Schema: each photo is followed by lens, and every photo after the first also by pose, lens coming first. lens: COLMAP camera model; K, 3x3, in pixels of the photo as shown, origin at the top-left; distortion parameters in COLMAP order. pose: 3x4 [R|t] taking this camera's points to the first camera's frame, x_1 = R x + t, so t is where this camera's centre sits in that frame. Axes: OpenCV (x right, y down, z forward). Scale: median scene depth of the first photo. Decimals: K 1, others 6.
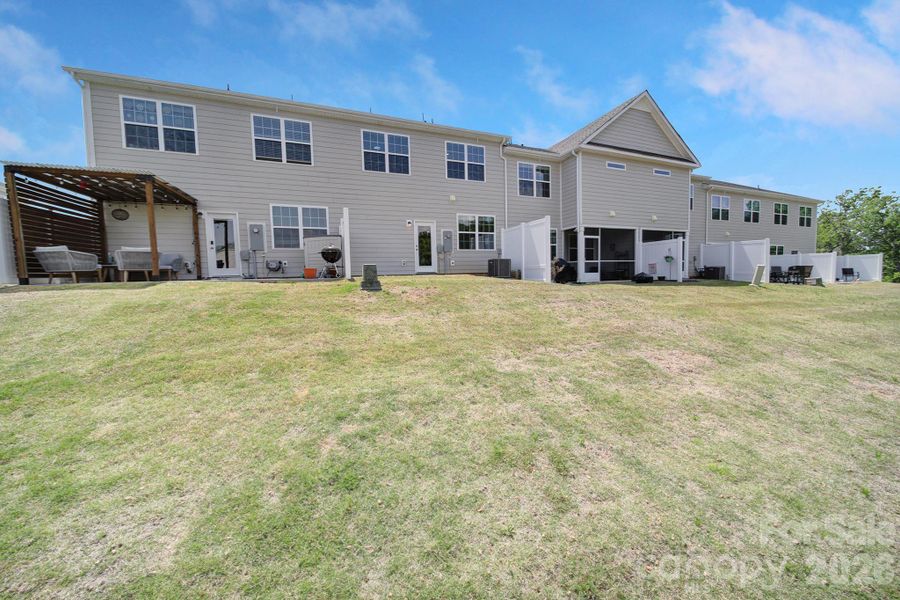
lens RADIAL K [[317.9, 0, 453.3], [0, 317.9, 299.8], [0, 0, 1]] dist [-0.005318, -0.000886]
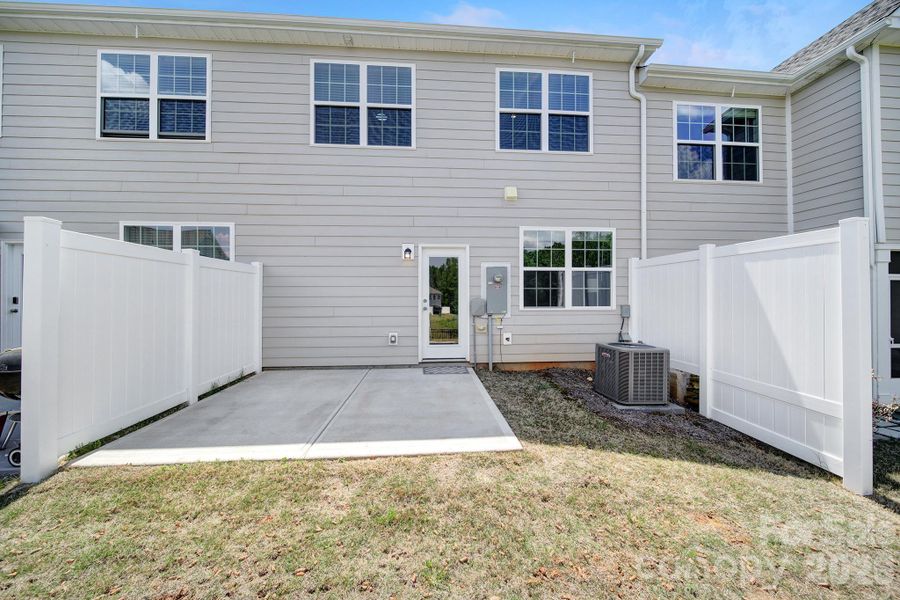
lens RADIAL K [[317.9, 0, 445.7], [0, 317.9, 296.4], [0, 0, 1]] dist [-0.005318, -0.000886]
pose [[0.952962, 0.024452, -0.302102, 0.048036], [-0.044586, 0.997206, -0.059931, -0.144364], [0.299792, 0.070582, 0.951390, 0.557764]]
